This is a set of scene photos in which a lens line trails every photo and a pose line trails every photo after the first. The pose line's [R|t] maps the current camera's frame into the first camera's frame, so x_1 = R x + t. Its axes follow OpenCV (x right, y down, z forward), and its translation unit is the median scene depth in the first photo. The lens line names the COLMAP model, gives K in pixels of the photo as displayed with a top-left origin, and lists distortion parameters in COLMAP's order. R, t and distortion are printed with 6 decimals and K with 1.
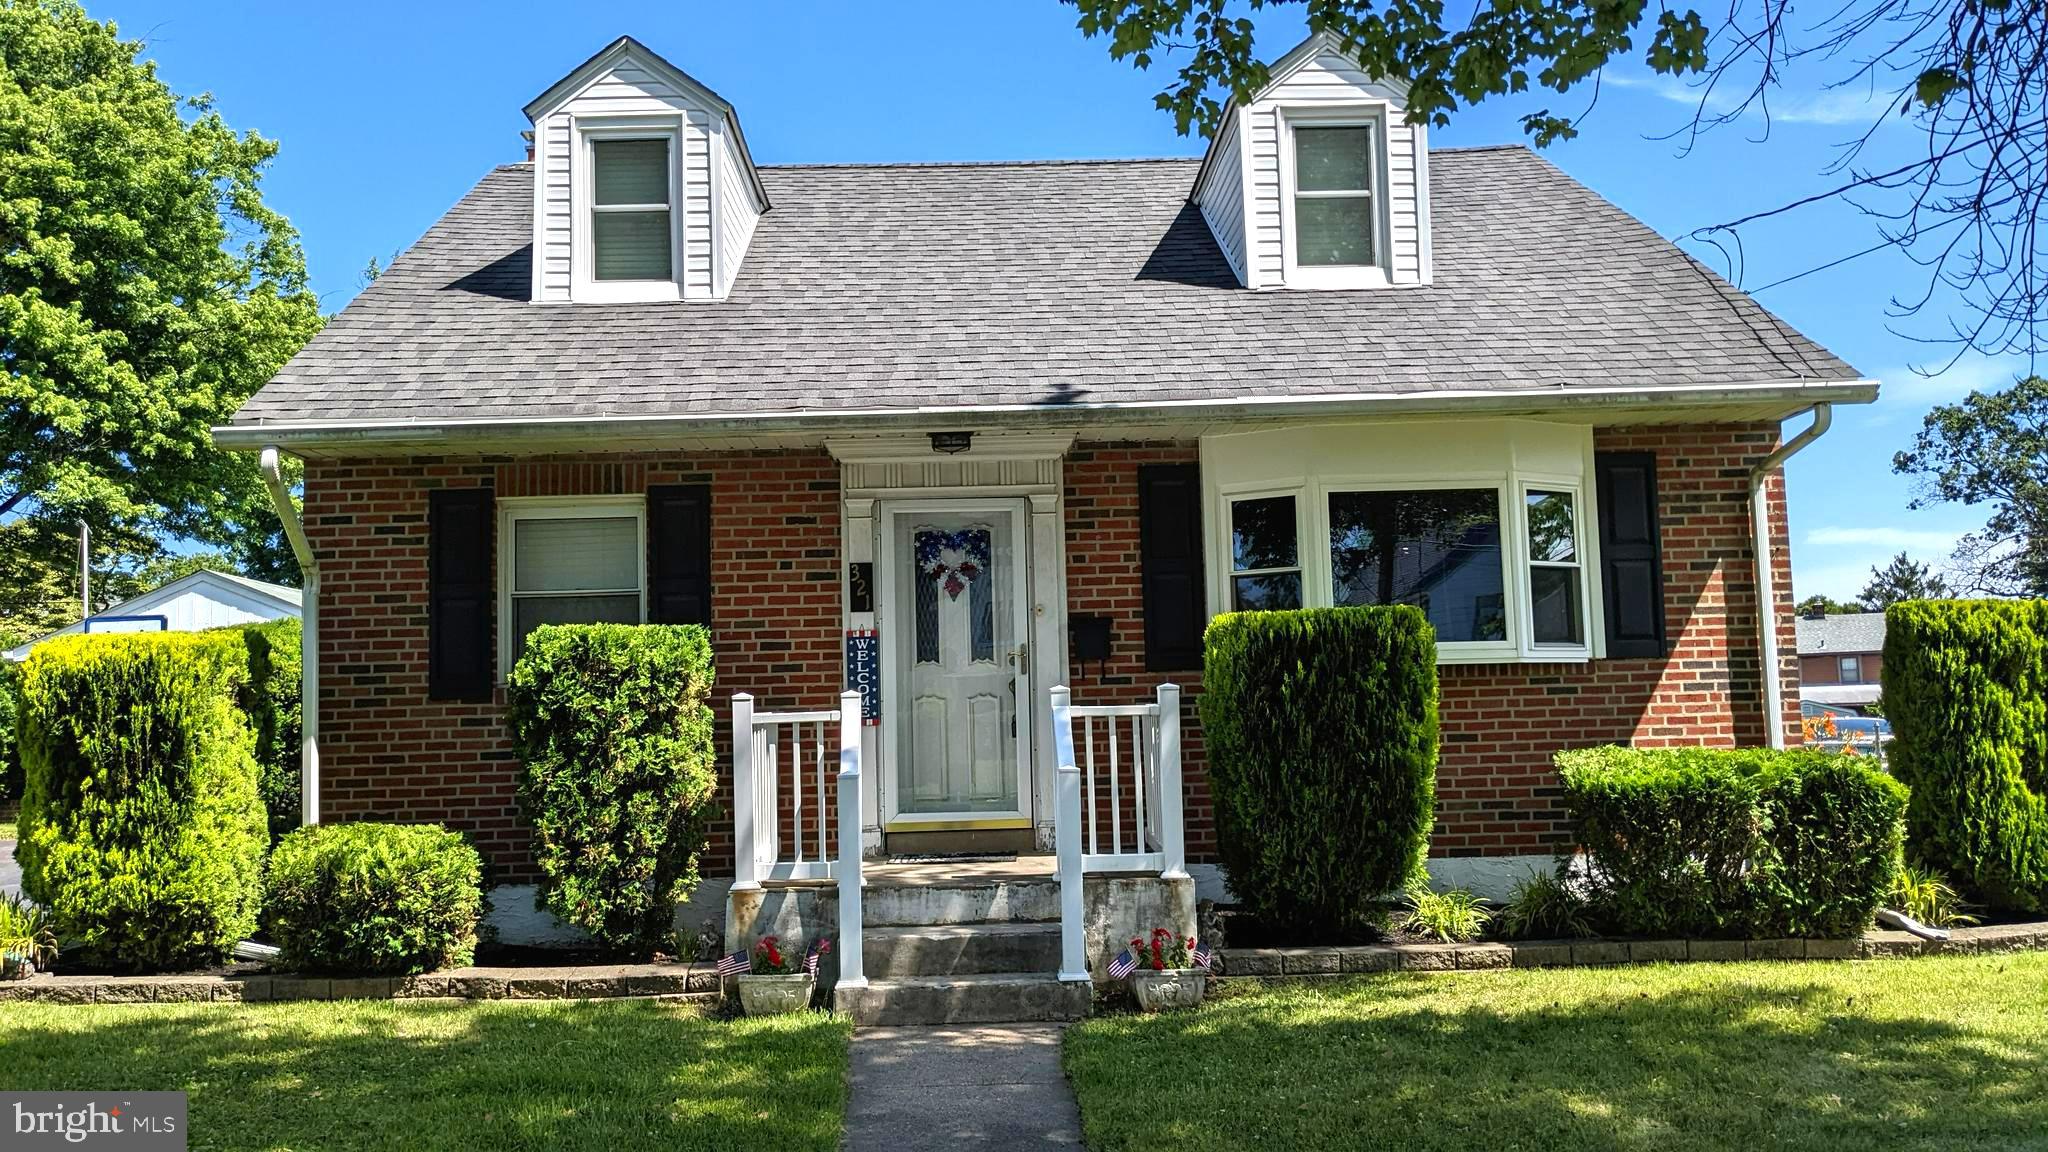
lens RADIAL K [[1619.6, 0, 1009.5], [0, 1619.6, 592.9], [0, 0, 1]] dist [0.052505, -0.067410]
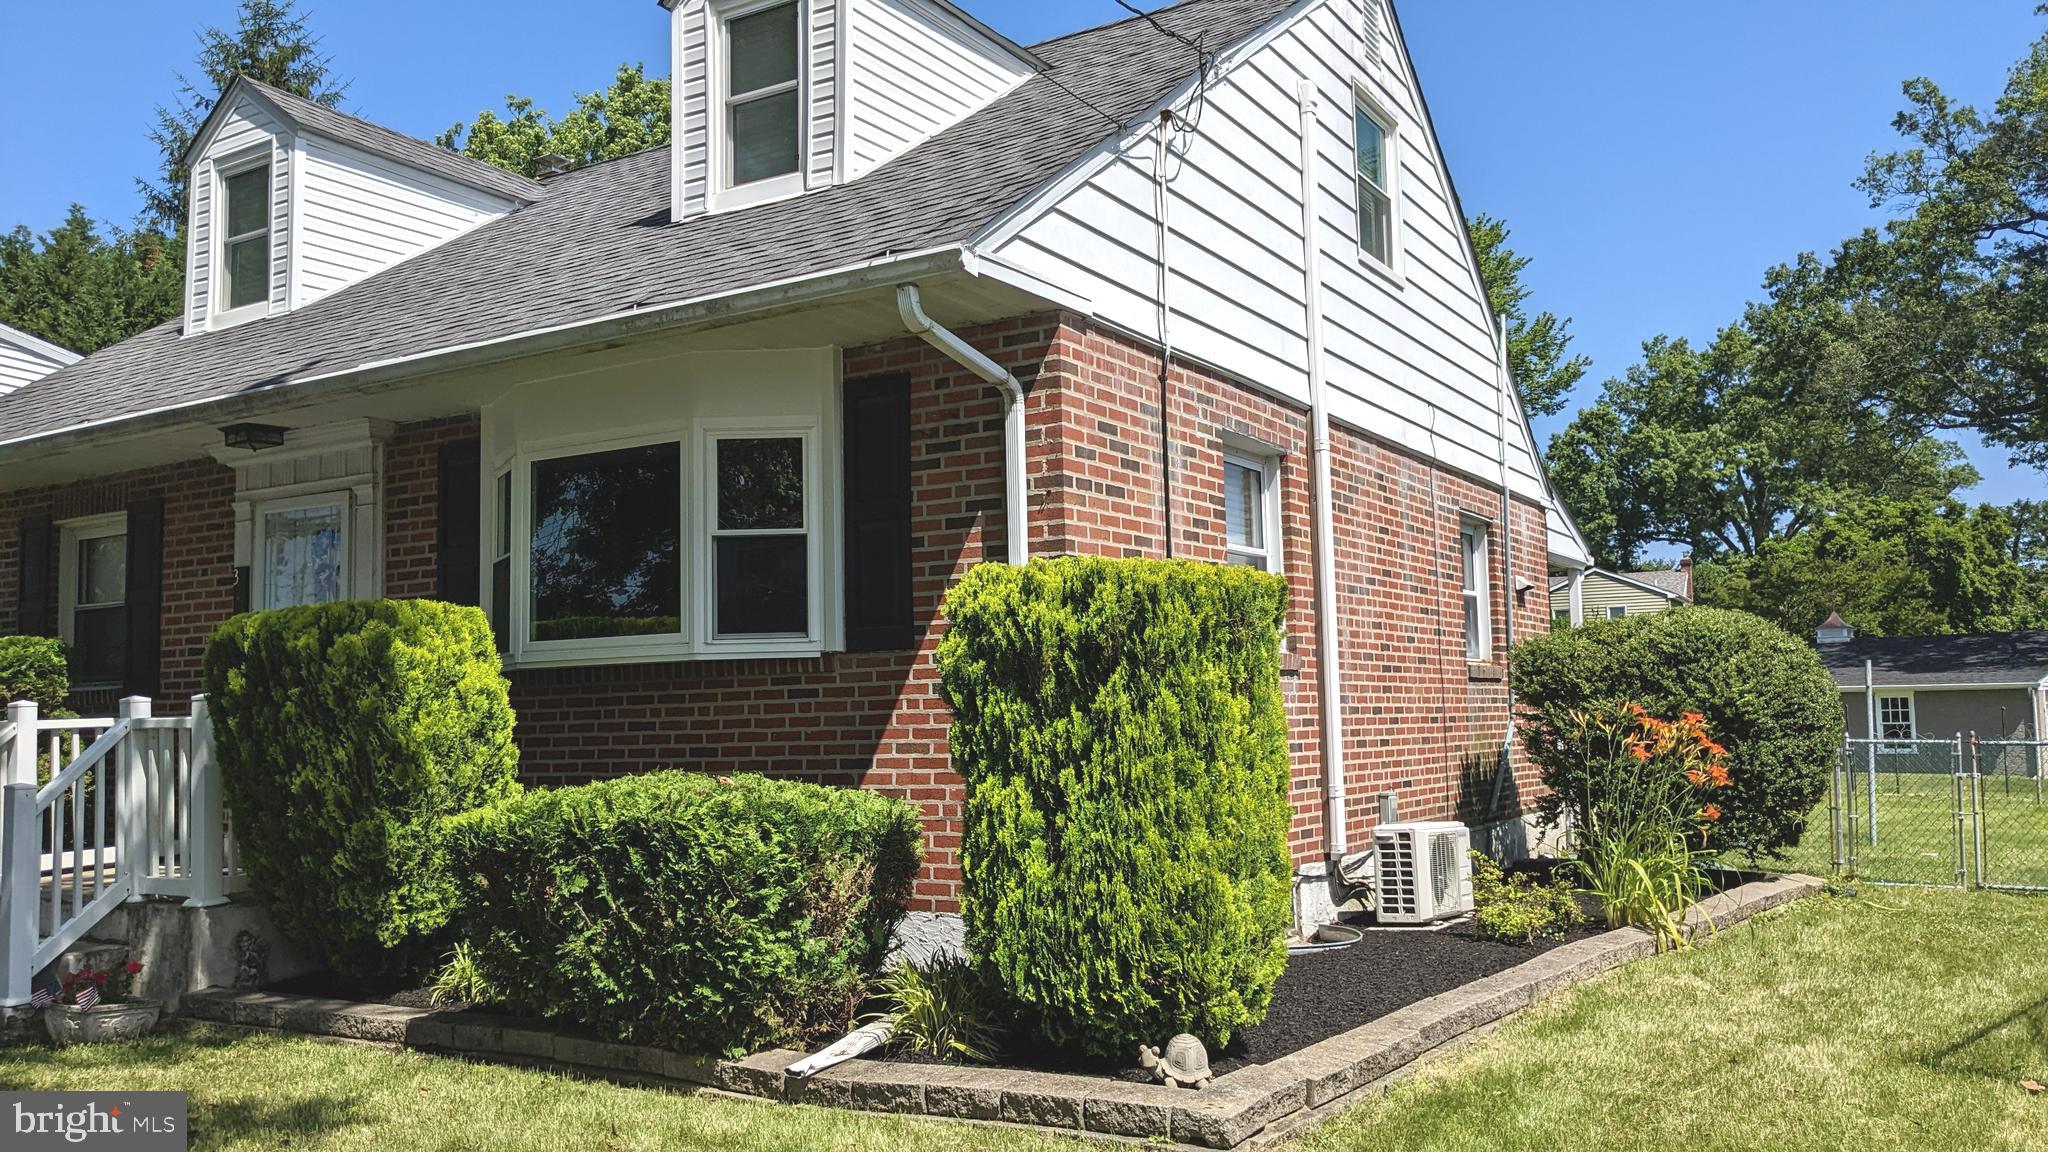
lens RADIAL K [[1619.6, 0, 1017.7], [0, 1619.6, 601.7], [0, 0, 1]] dist [0.052505, -0.067410]
pose [[0.842192, -0.029755, -0.538356, 0.841975], [0.043816, 0.998951, 0.013333, 0.010415], [0.537395, -0.034818, 0.842612, 0.405925]]
